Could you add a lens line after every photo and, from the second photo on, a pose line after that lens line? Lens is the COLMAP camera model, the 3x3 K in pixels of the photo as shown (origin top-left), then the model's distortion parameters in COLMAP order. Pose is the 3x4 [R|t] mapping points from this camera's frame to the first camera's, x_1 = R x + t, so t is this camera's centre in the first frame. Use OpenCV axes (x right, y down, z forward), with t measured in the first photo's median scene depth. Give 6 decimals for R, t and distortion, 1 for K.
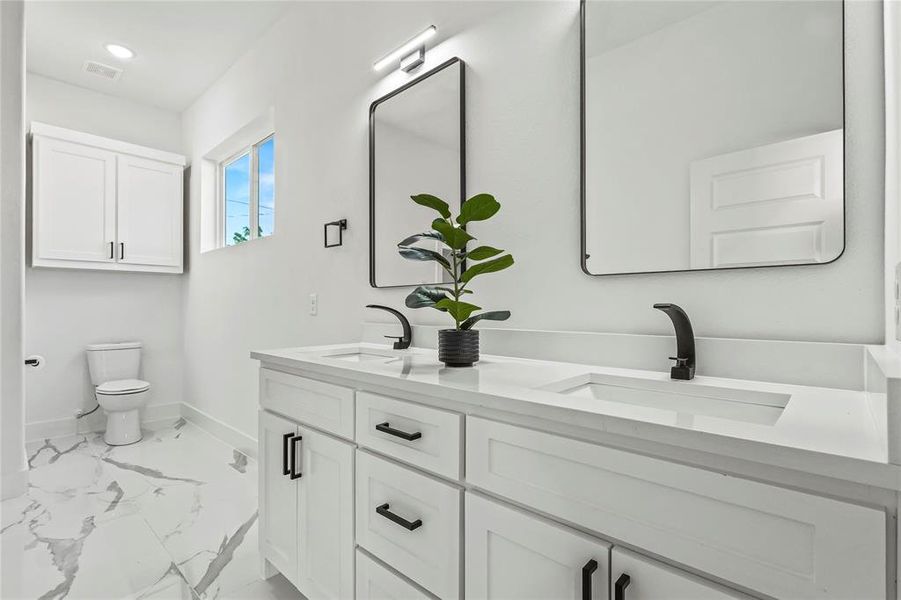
lens RADIAL K [[418.0, 0, 452.3], [0, 418.0, 303.7], [0, 0, 1]] dist [-0.000642, 0.000016]
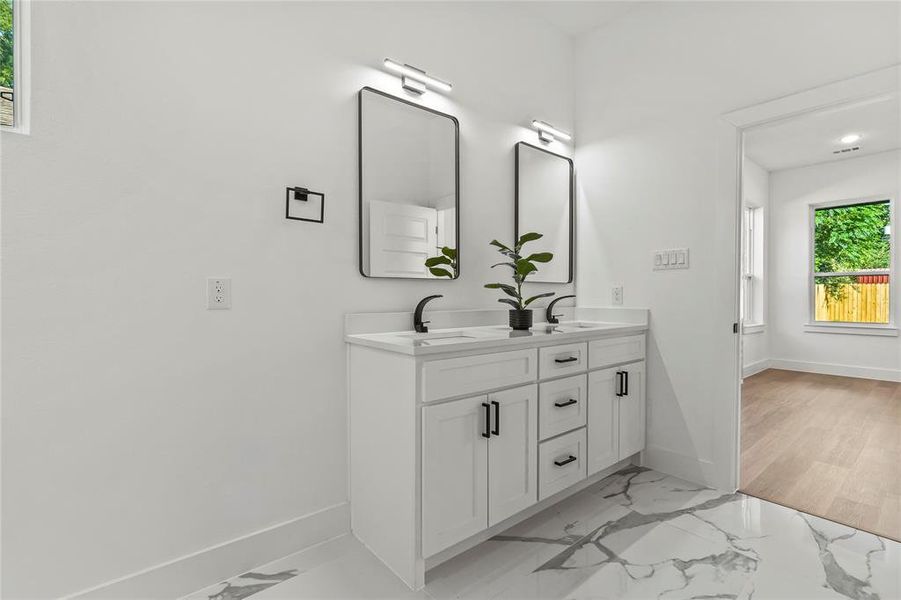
lens RADIAL K [[418.0, 0, 454.5], [0, 418.0, 300.3], [0, 0, 1]] dist [-0.000642, 0.000016]
pose [[0.122592, -0.007487, 0.992429, -1.856355], [-0.006093, 0.999947, 0.008296, 0.009504], [-0.992438, -0.007064, 0.122540, 1.110693]]
